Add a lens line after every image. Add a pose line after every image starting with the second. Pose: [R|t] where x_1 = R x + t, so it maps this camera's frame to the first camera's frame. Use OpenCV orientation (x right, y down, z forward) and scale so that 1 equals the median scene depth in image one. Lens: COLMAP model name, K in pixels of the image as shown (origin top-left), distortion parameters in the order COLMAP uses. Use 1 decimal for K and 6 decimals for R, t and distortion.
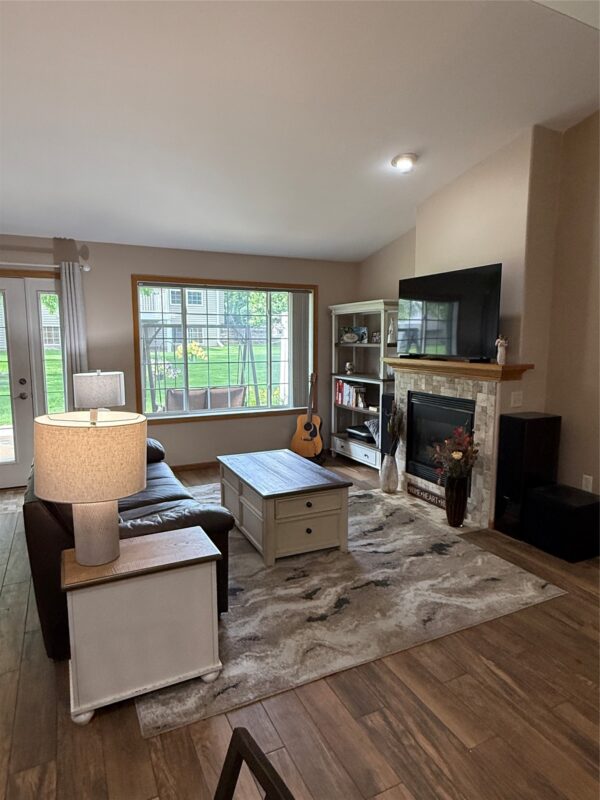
lens RADIAL K [[482.4, 0, 296.9], [0, 482.4, 397.7], [0, 0, 1]] dist [-0.001171, 0.000020]
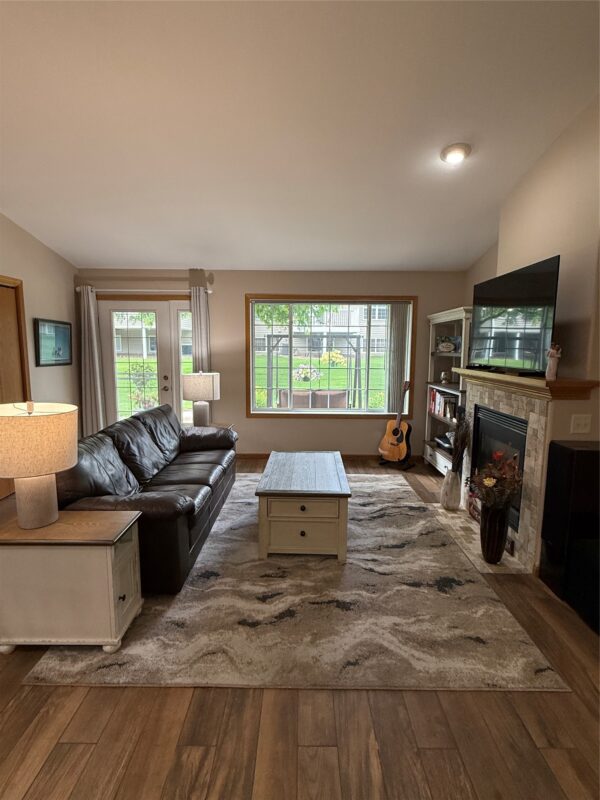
lens RADIAL K [[401.2, 0, 299.0], [0, 401.2, 398.9], [0, 0, 1]] dist [0.000913, -0.000325]
pose [[0.898022, 0.061888, -0.435577, 0.342644], [-0.060490, 0.998022, 0.017089, -0.022439], [0.435773, 0.011001, 0.899989, 0.207521]]
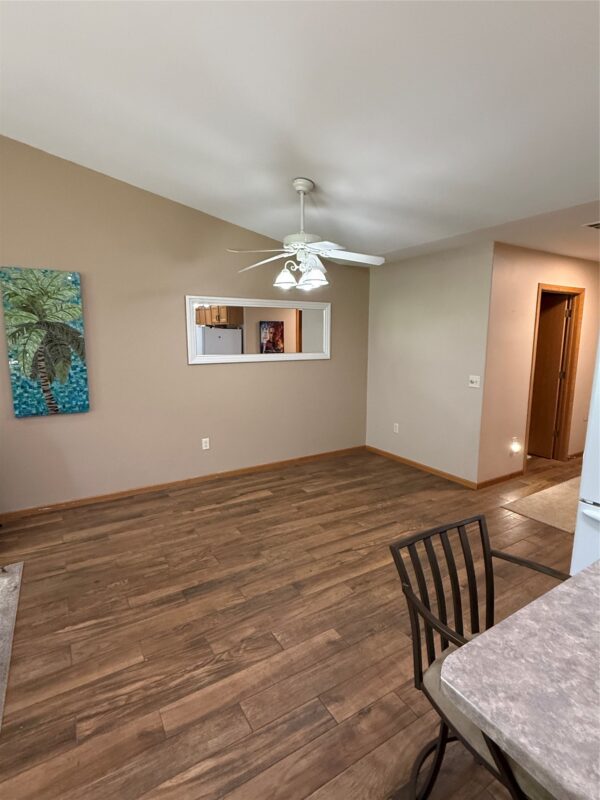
lens RADIAL K [[401.2, 0, 297.6], [0, 401.2, 400.3], [0, 0, 1]] dist [0.000913, -0.000325]
pose [[-0.092737, -0.158010, 0.983073, -0.325428], [0.127392, 0.977331, 0.169104, -0.051290], [-0.987508, 0.140917, -0.070505, 0.278977]]
